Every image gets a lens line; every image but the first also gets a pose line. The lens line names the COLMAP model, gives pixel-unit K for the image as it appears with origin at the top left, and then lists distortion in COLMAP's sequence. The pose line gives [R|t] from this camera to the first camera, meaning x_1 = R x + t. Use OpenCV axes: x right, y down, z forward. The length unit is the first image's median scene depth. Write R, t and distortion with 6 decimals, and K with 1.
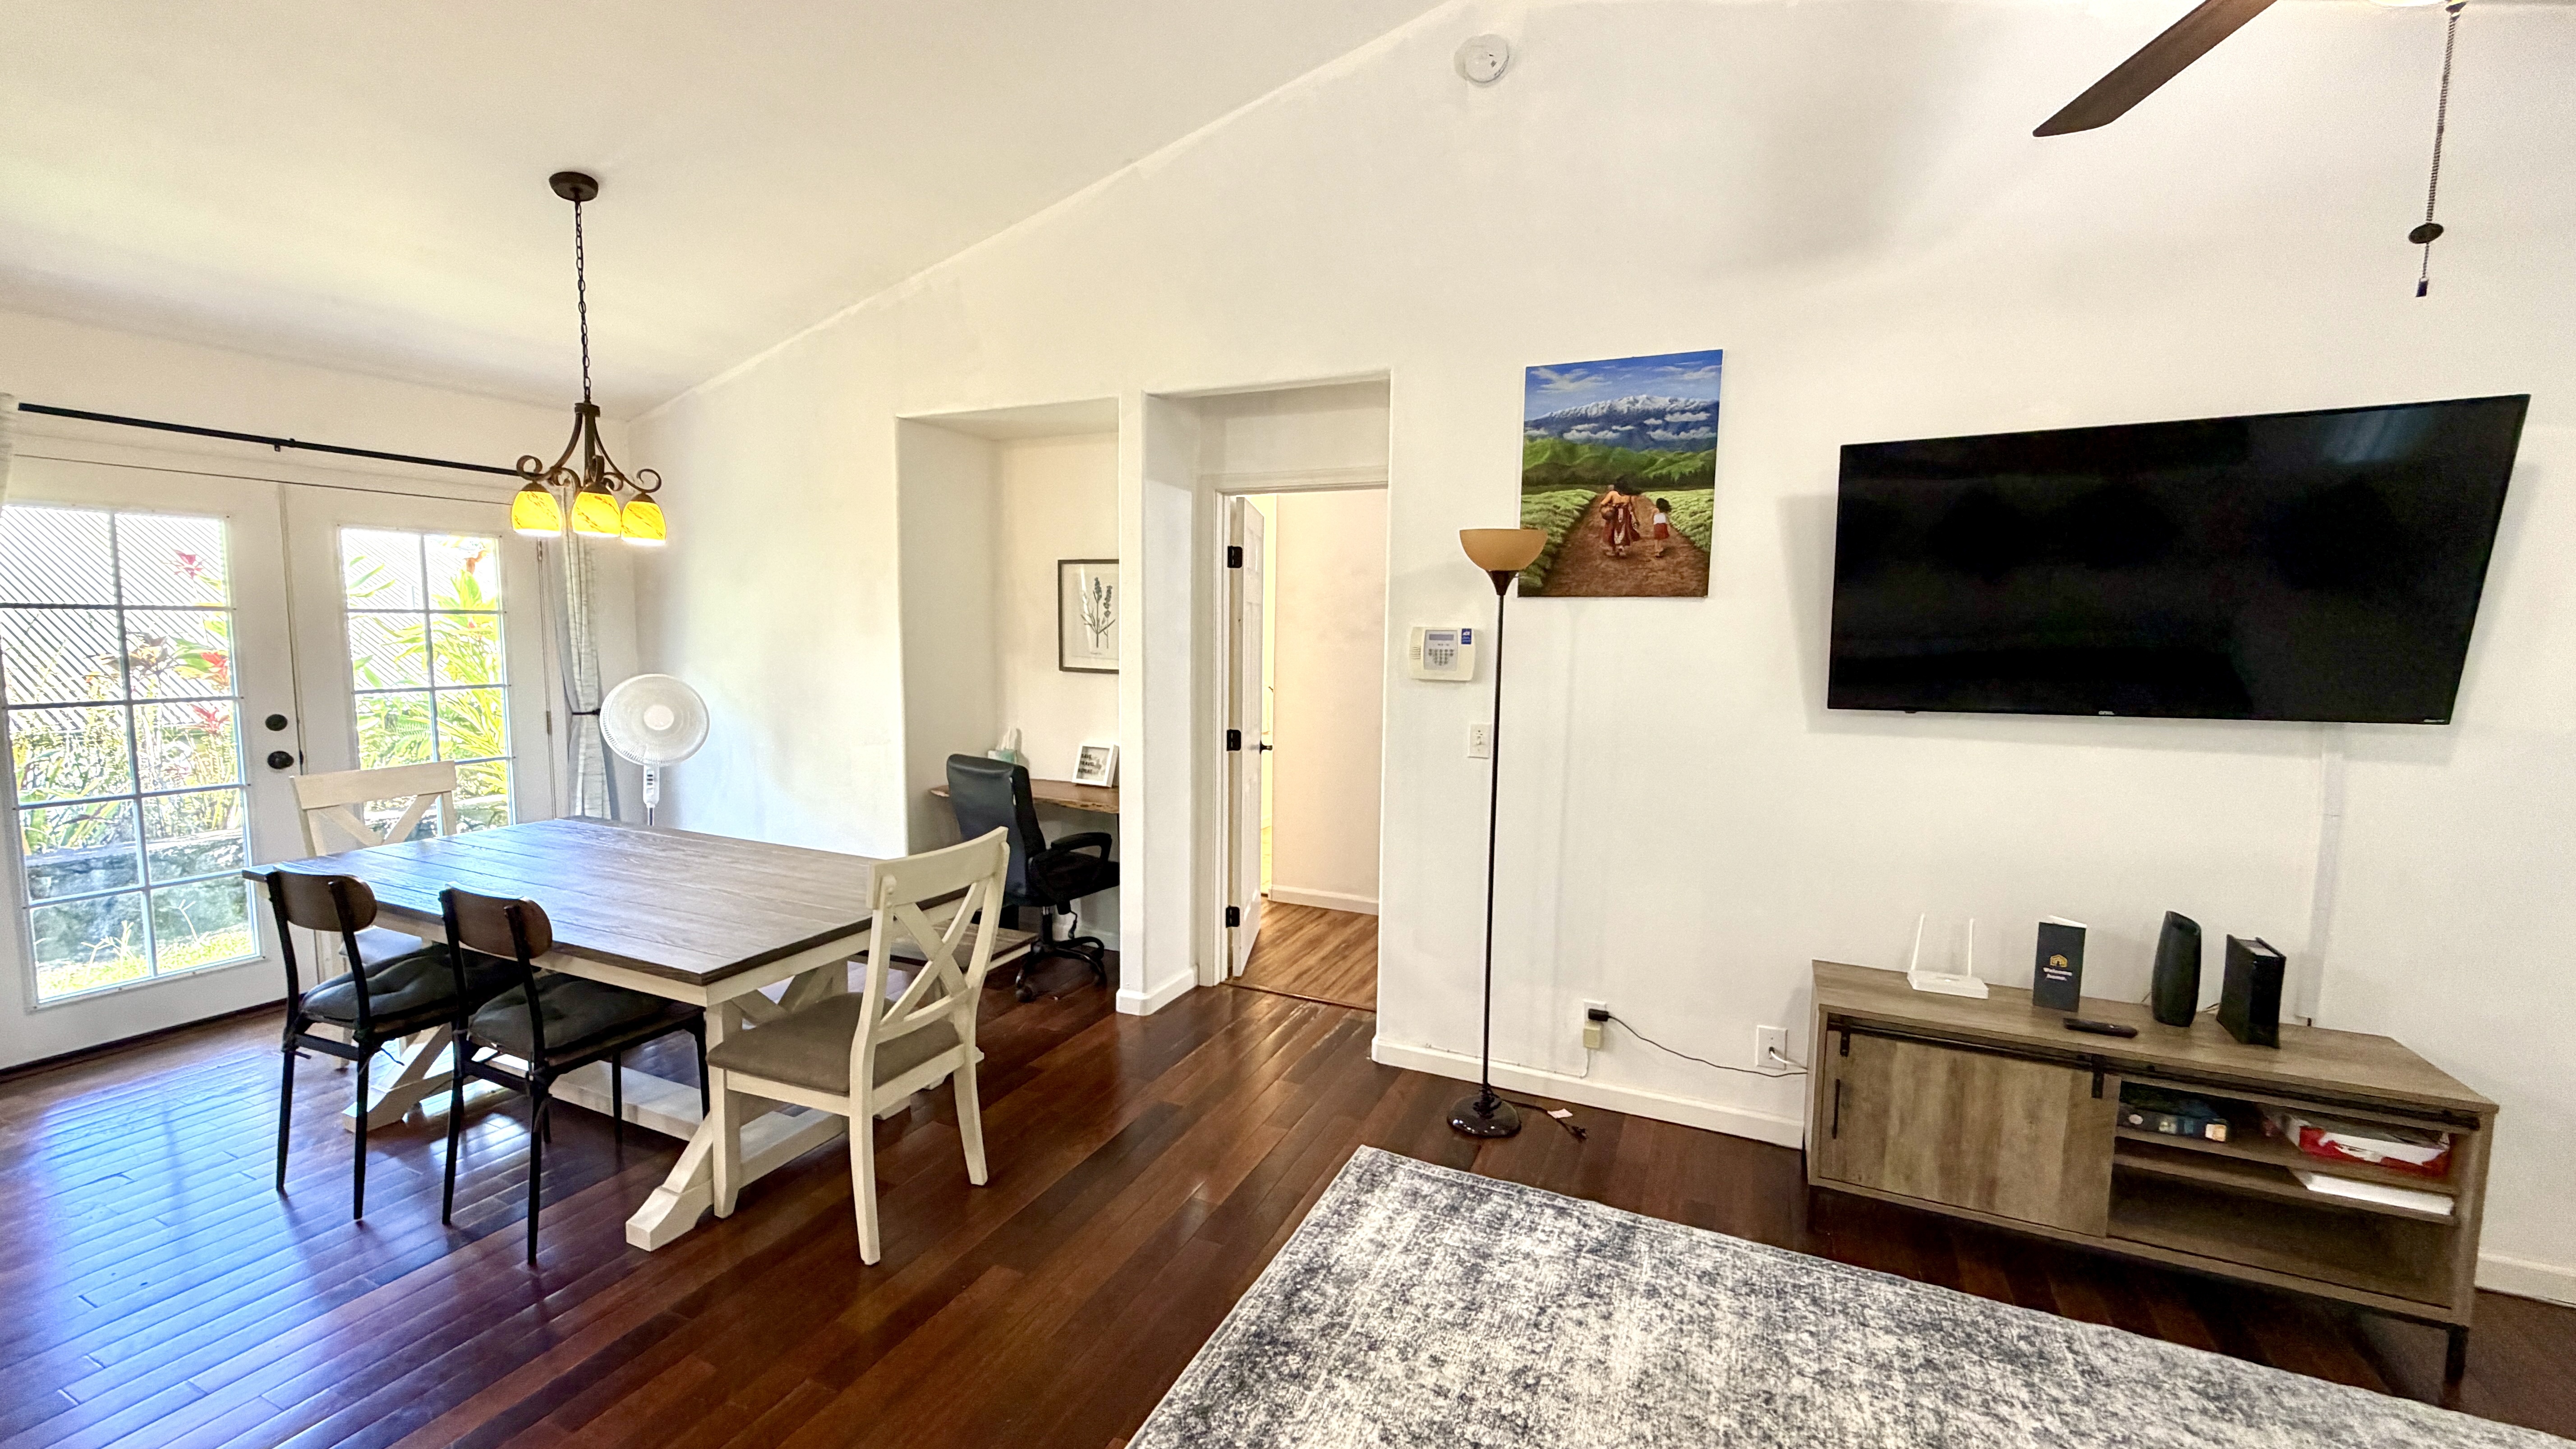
lens RADIAL K [[1028.0, 0, 1284.8], [0, 1028.0, 727.7], [0, 0, 1]] dist [0.002319, -0.000724]
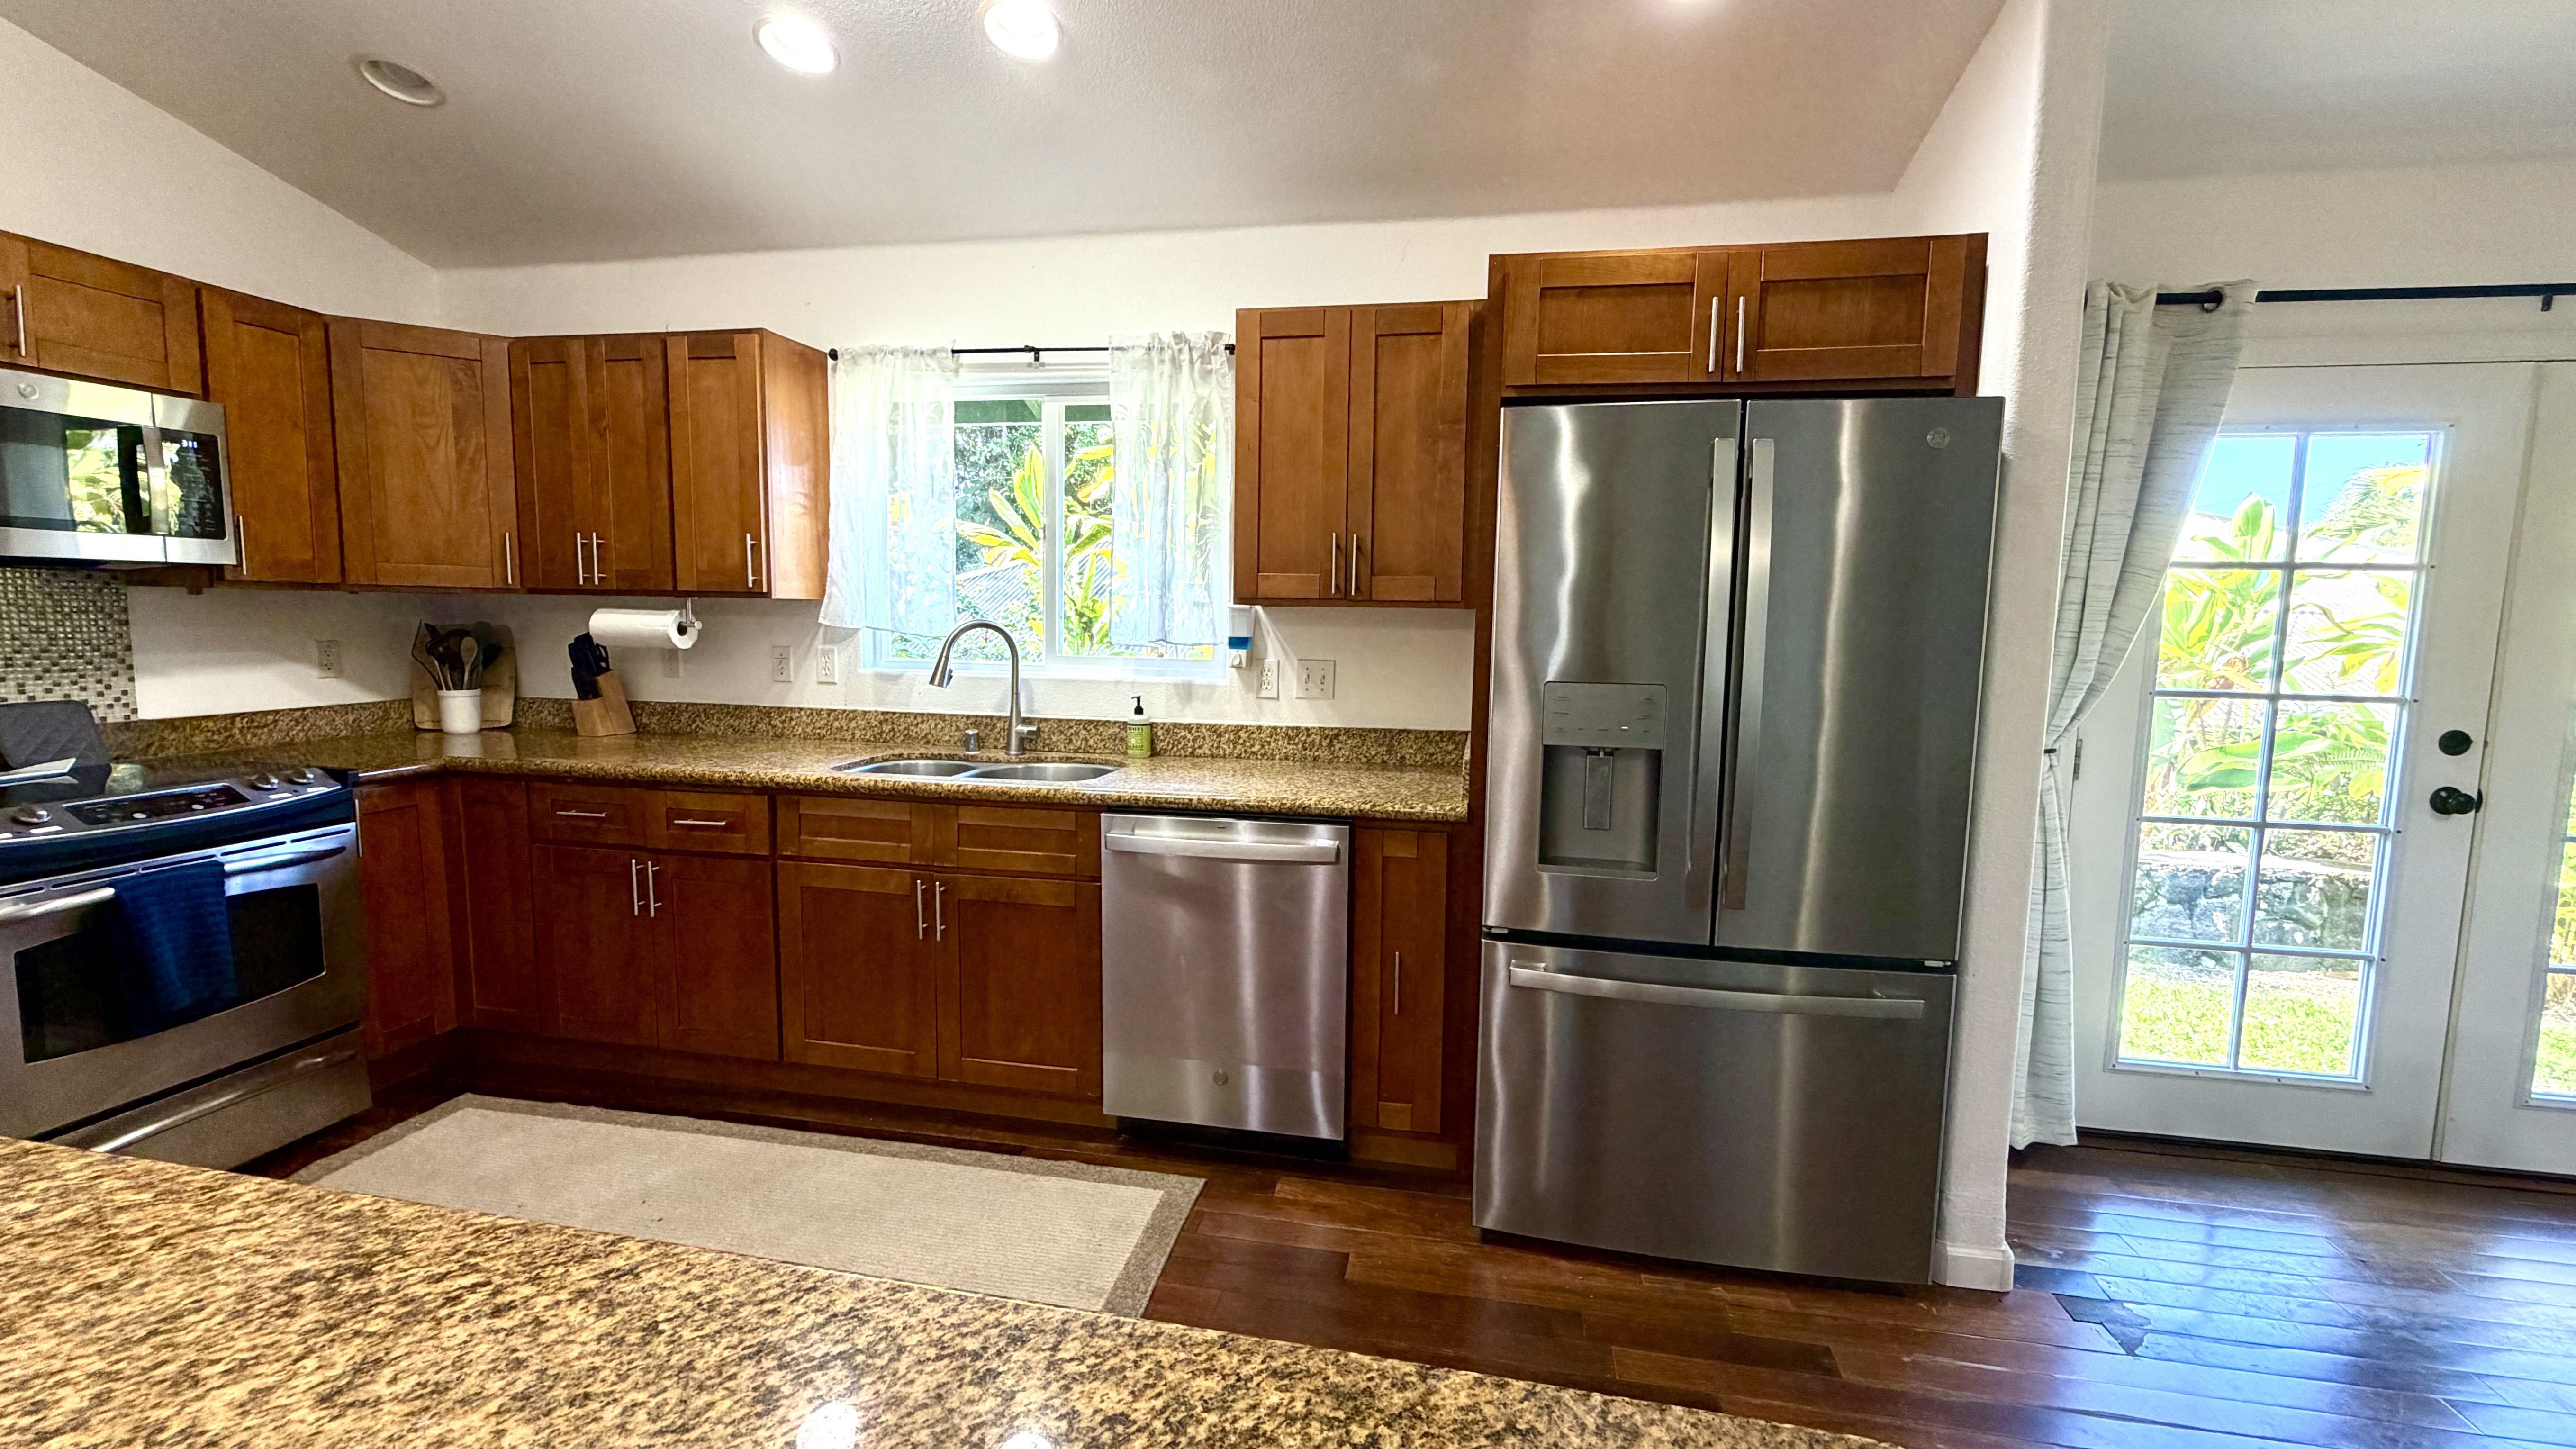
lens RADIAL K [[1081.1, 0, 1279.0], [0, 1081.1, 723.2], [0, 0, 1]] dist [-0.000007, 0.000592]
pose [[0.231734, 0.089028, -0.968697, -0.626651], [-0.110274, 0.991789, 0.064770, 0.025378], [0.966509, 0.091813, 0.239649, 0.157454]]
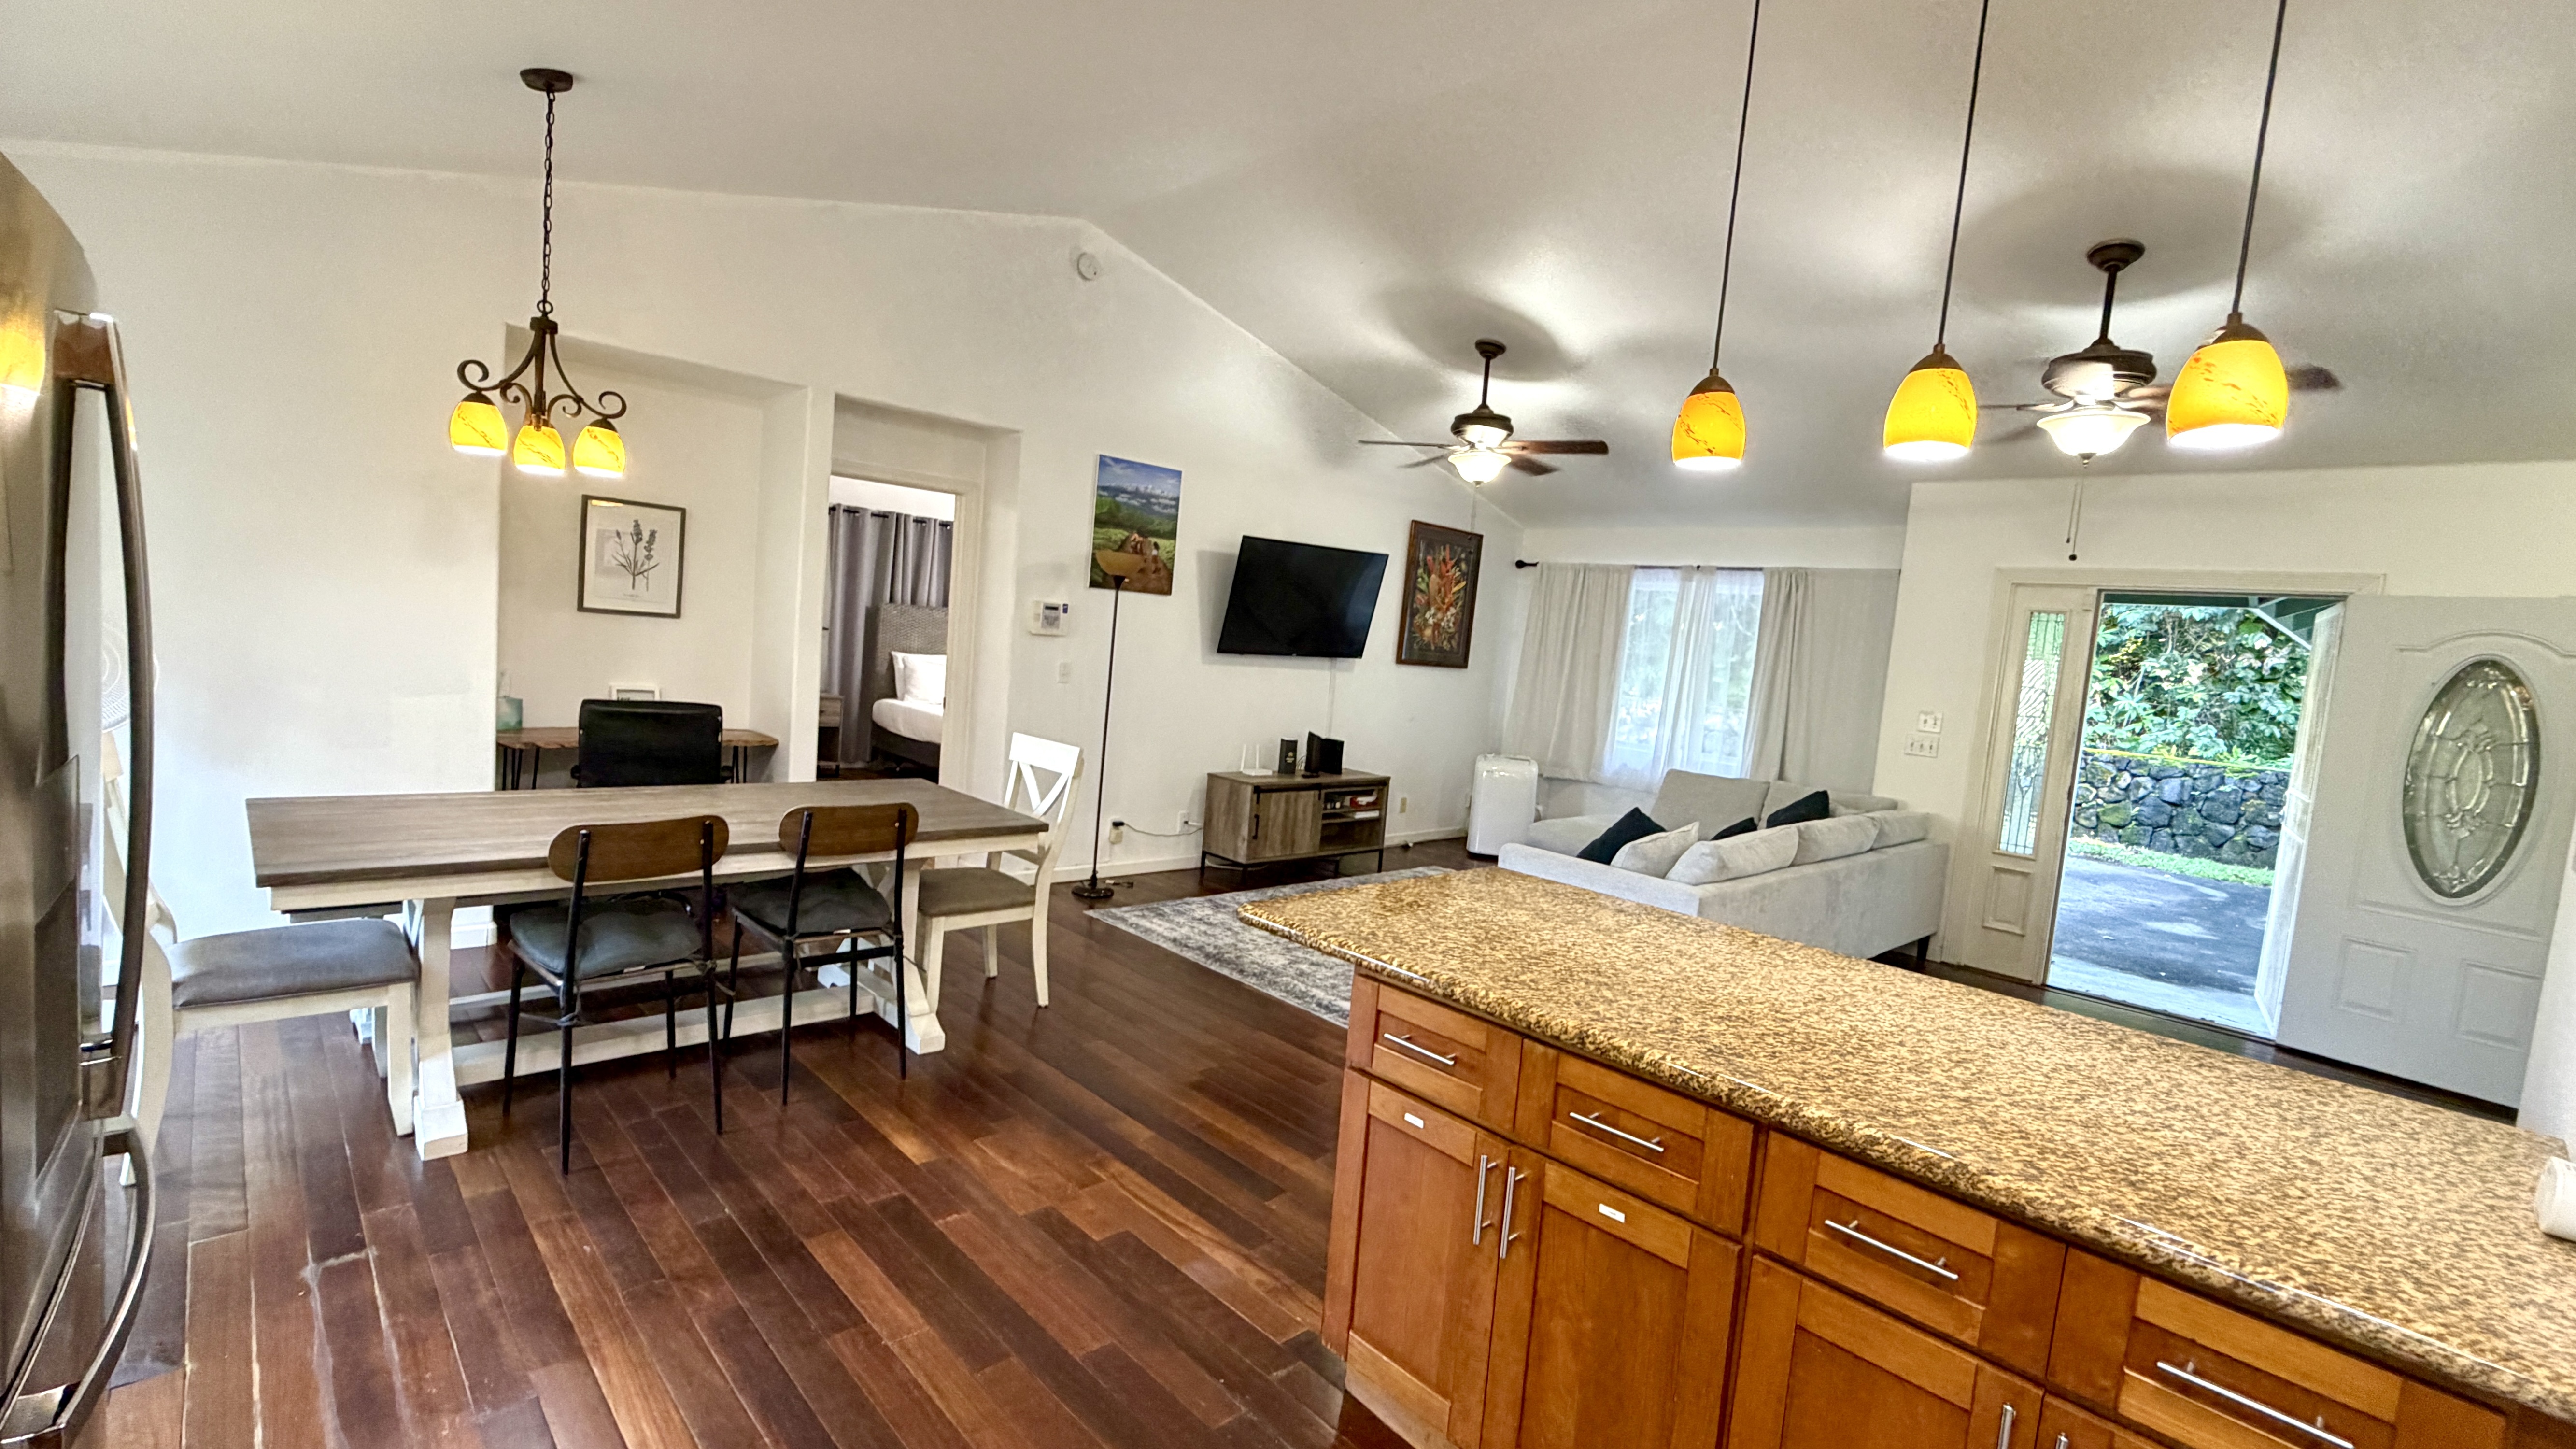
lens RADIAL K [[1104.2, 0, 1281.4], [0, 1104.2, 723.7], [0, 0, 1]] dist [0.002210, 0.000324]
pose [[0.369272, -0.061915, 0.927257, -1.452460], [0.012054, 0.998013, 0.061839, -0.011474], [-0.929243, -0.011658, 0.369284, 0.029364]]
